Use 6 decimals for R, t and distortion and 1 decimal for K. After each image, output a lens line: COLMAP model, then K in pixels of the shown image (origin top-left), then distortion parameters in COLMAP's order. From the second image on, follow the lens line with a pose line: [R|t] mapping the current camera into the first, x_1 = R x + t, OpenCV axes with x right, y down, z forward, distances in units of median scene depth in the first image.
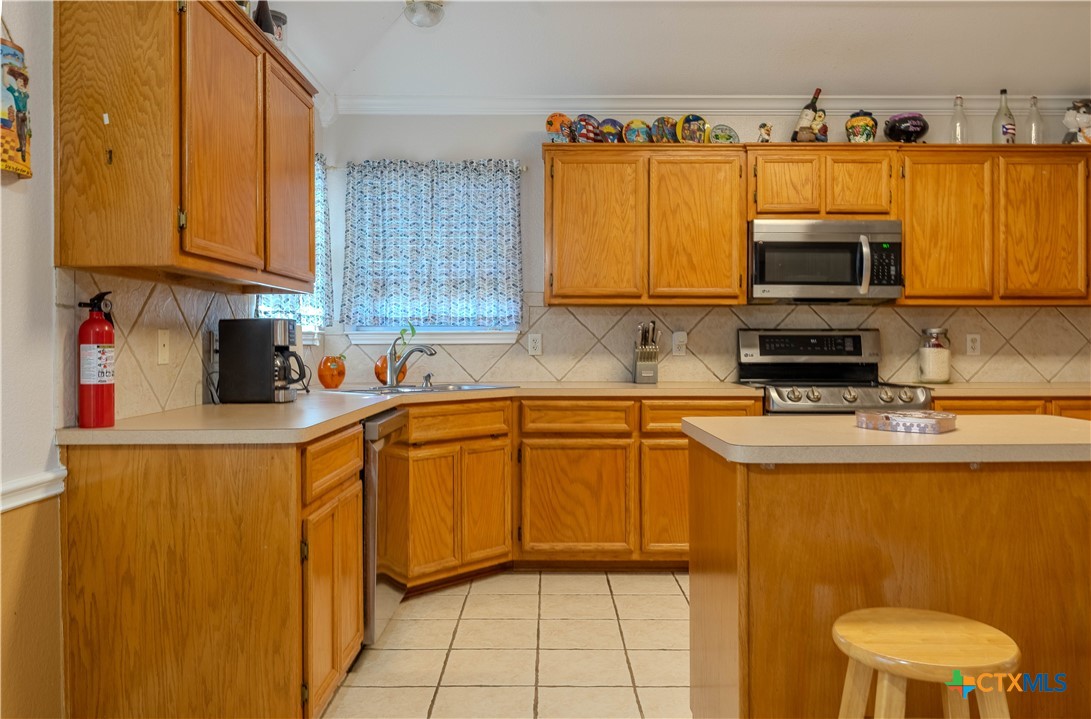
lens RADIAL K [[819.4, 0, 543.4], [0, 819.4, 351.3], [0, 0, 1]] dist [-0.002708, -0.001630]
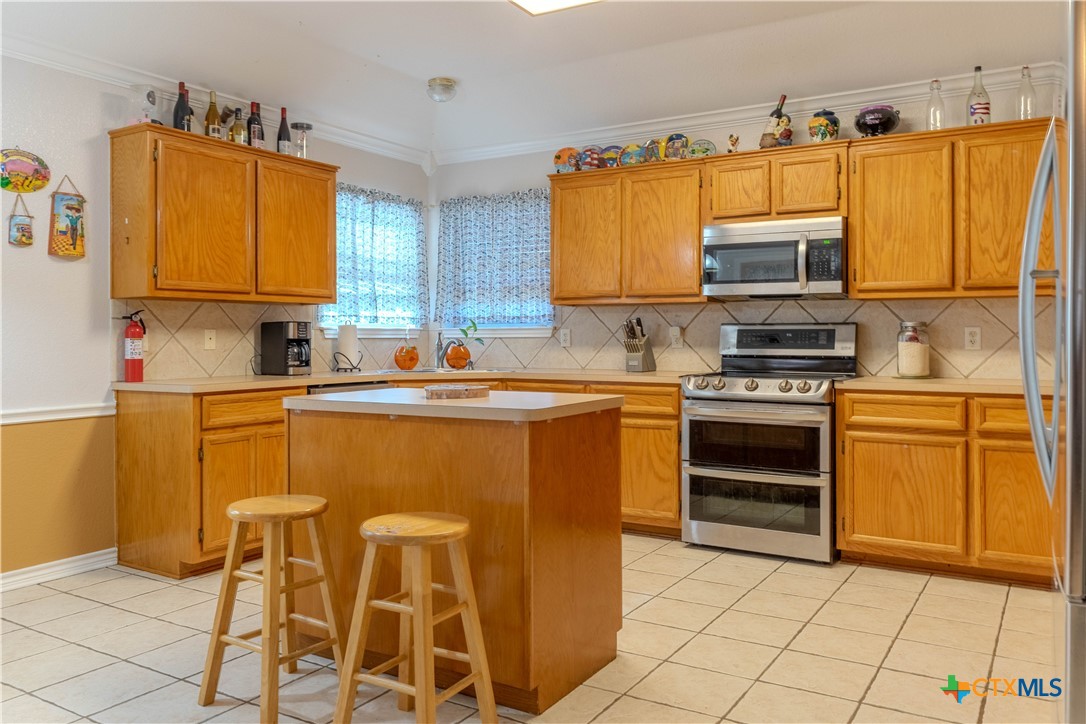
lens RADIAL K [[815.6, 0, 511.8], [0, 815.6, 344.4], [0, 0, 1]] dist [-0.002708, -0.001630]
pose [[0.852481, 0.004272, -0.522741, 0.599741], [-0.004228, 0.999990, 0.001277, -0.000016], [0.522741, 0.001121, 0.852491, -0.076112]]
